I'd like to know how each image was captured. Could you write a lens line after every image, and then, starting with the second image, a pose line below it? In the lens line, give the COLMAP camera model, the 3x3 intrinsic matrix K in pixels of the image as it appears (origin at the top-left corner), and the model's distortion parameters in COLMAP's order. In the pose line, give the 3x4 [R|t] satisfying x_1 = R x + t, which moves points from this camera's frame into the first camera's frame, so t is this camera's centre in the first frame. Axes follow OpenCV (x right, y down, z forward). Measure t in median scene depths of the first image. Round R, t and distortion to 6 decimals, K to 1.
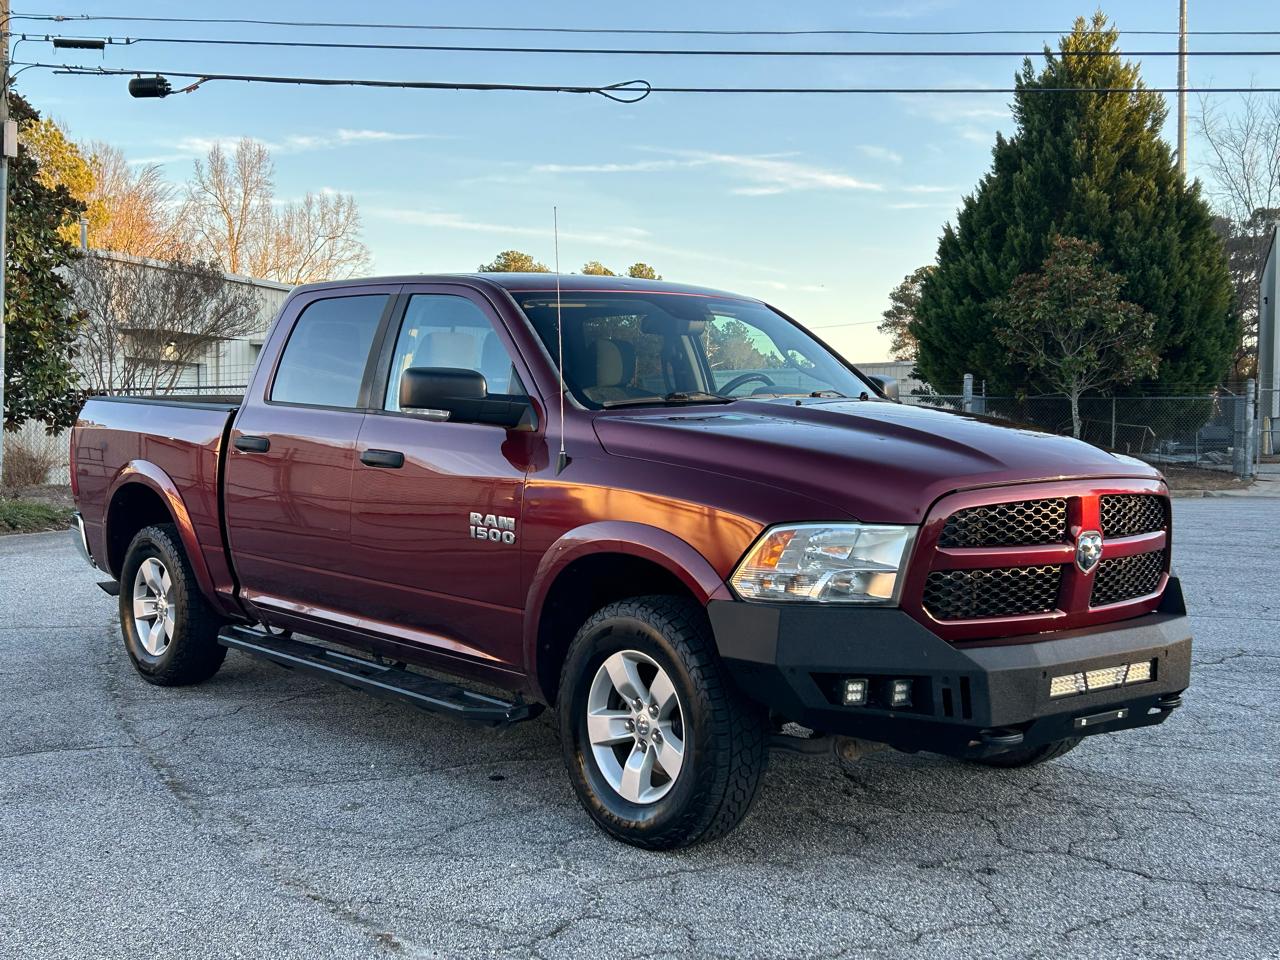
lens RADIAL K [[1591.2, 0, 618.3], [0, 1591.2, 486.2], [0, 0, 1]] dist [0.175655, -0.492482]
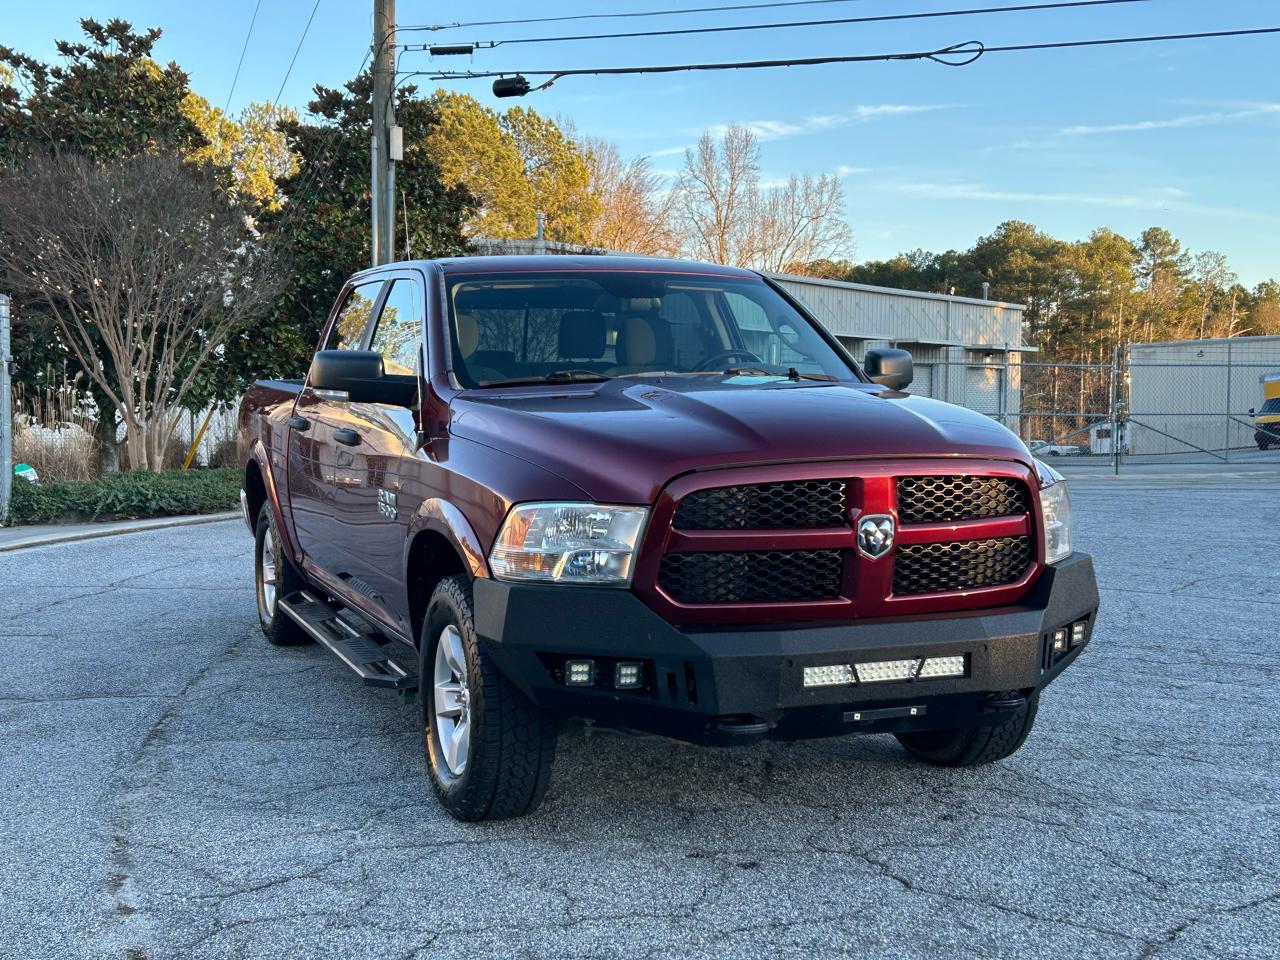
lens RADIAL K [[1591.2, 0, 618.3], [0, 1591.2, 486.2], [0, 0, 1]] dist [0.175655, -0.492482]
pose [[0.949950, 0.009768, -0.312249, 0.402310], [-0.005511, 0.999879, 0.014514, -0.001297], [0.312353, -0.012067, 0.949889, 0.059315]]
